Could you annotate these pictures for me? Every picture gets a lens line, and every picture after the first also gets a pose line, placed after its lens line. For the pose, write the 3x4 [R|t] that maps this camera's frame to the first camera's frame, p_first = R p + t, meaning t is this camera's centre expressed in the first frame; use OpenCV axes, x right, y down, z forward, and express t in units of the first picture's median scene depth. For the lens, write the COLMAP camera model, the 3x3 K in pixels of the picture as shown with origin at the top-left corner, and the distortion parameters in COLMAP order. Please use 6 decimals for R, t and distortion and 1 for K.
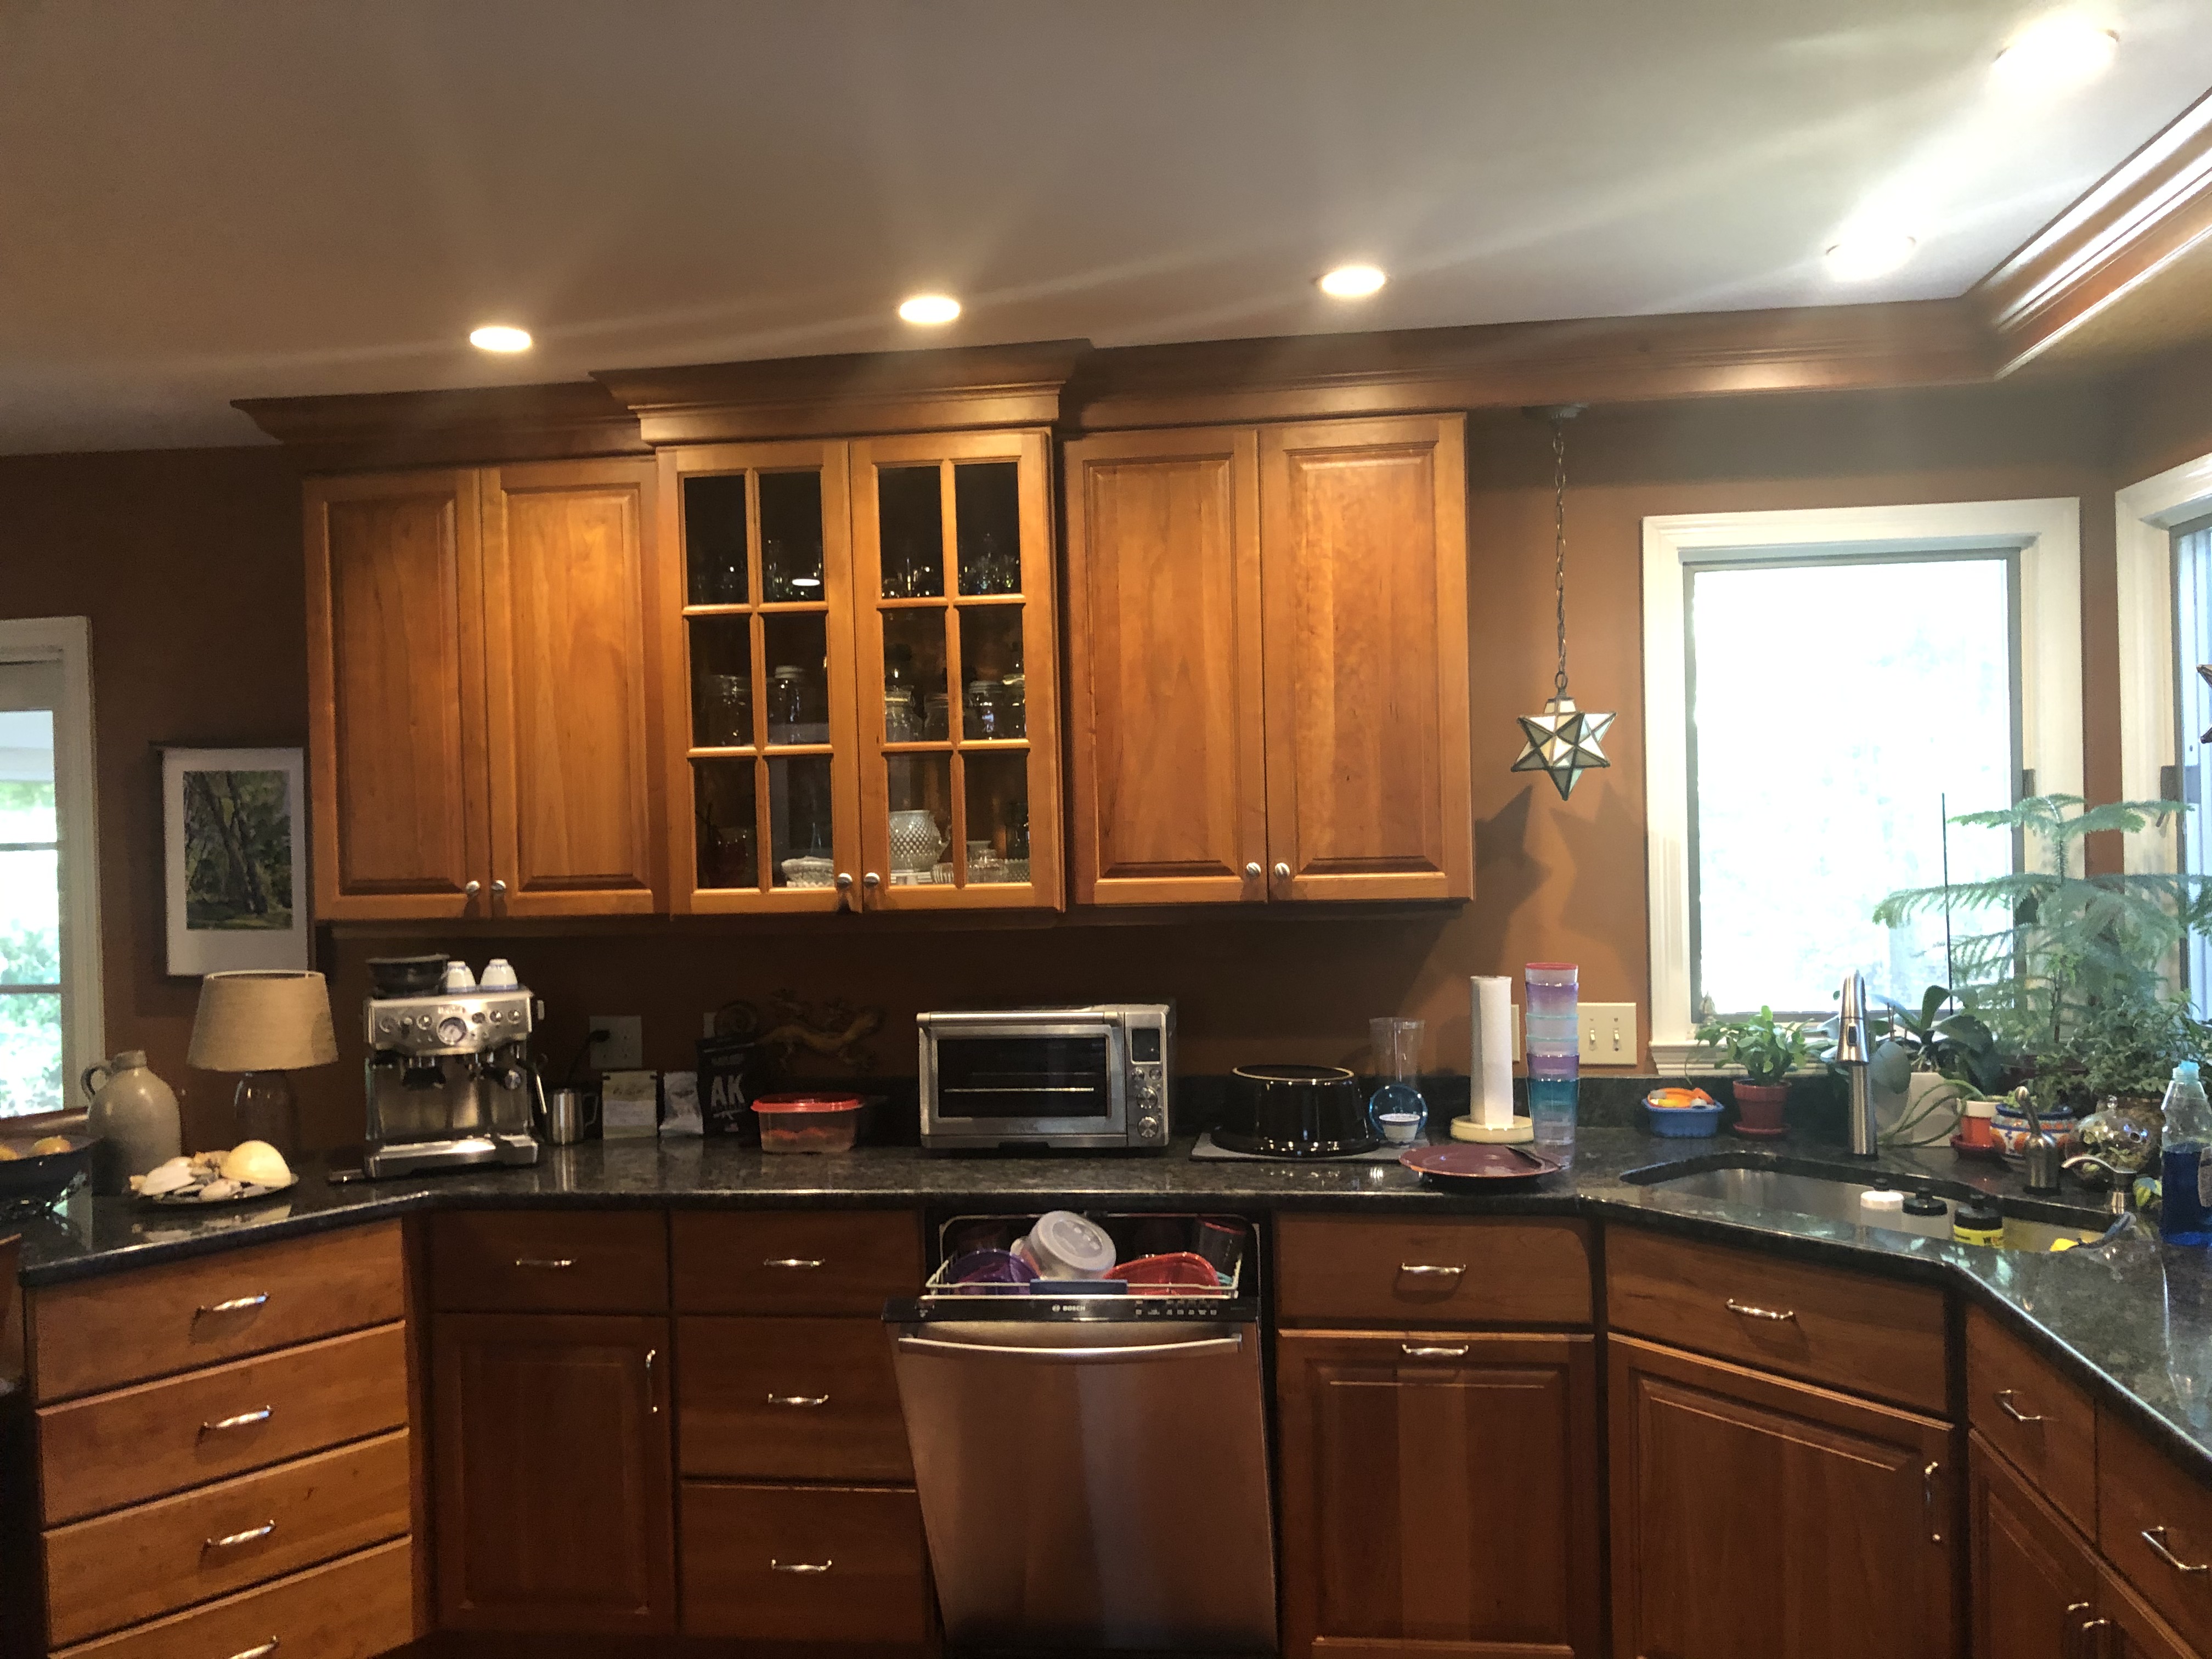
lens RADIAL K [[1809.0, 0, 1105.1], [0, 1809.0, 831.6], [0, 0, 1]] dist [0.025468, -0.033049]
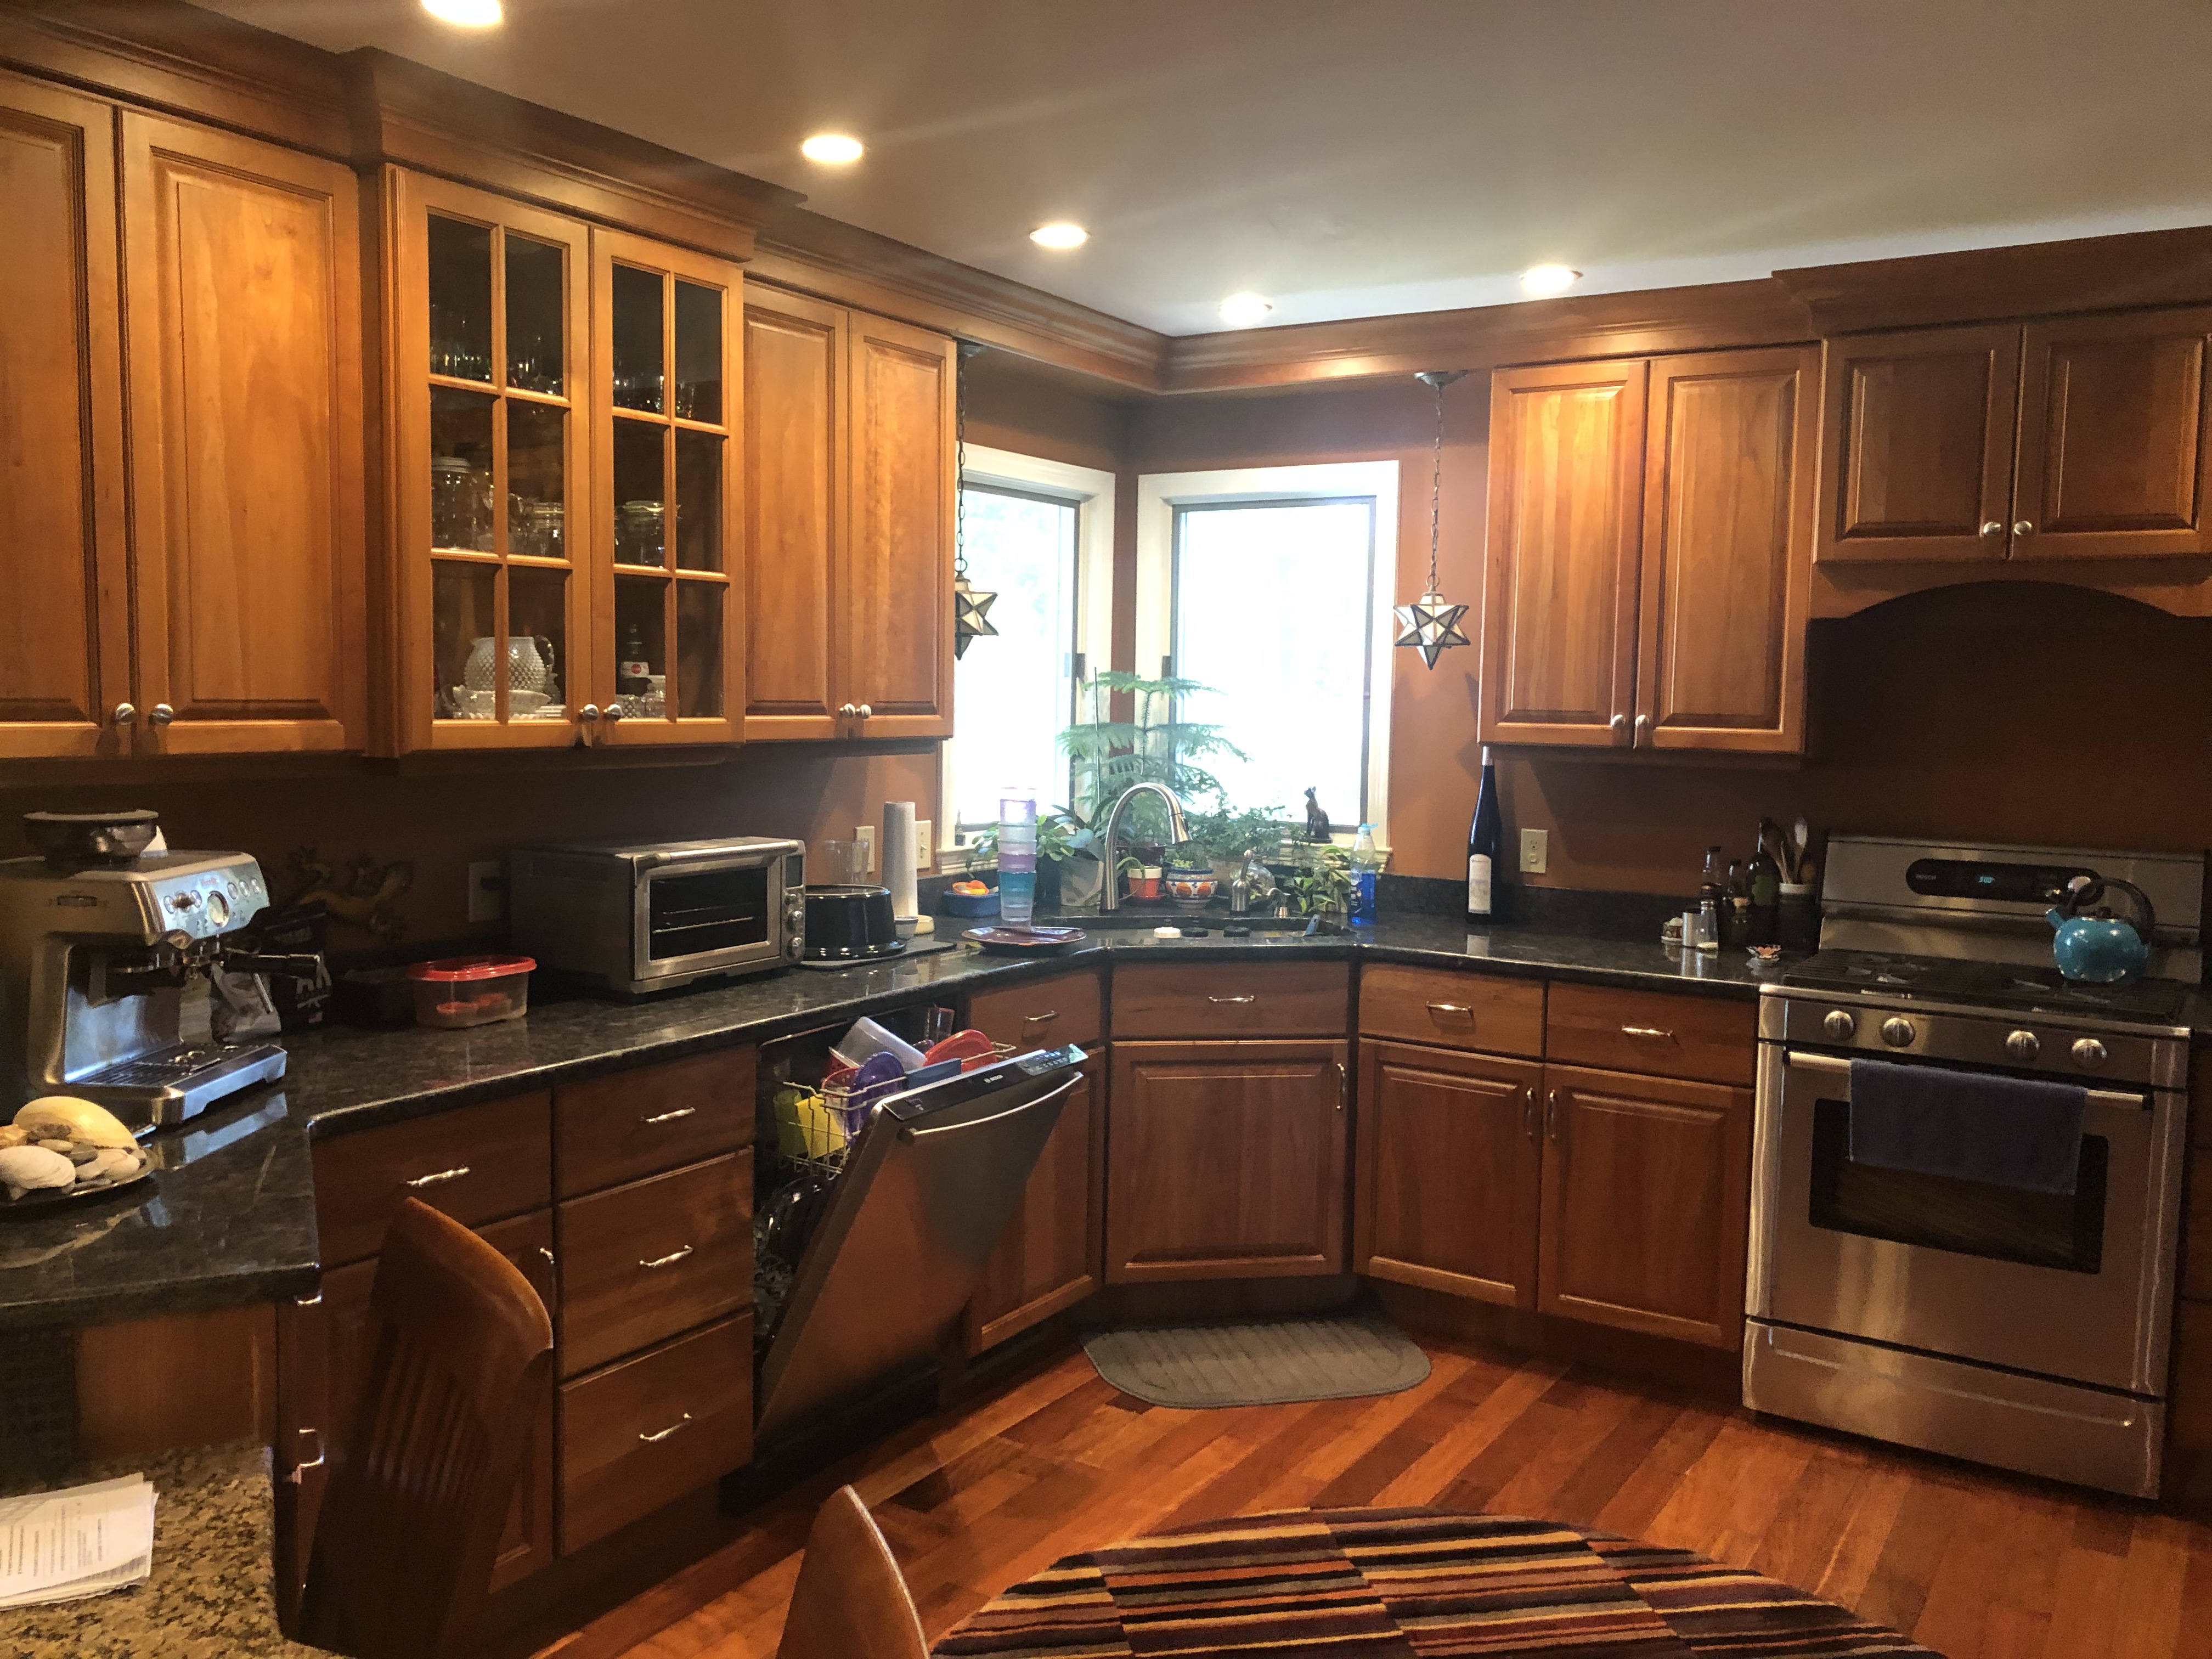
lens RADIAL K [[1780.2, 0, 1099.9], [0, 1780.2, 825.1], [0, 0, 1]] dist [0.069840, -0.102759]
pose [[0.429025, -0.039231, 0.902440, -0.844312], [-0.019673, 0.998414, 0.052755, 0.030712], [-0.903078, -0.040387, 0.427573, 0.373786]]
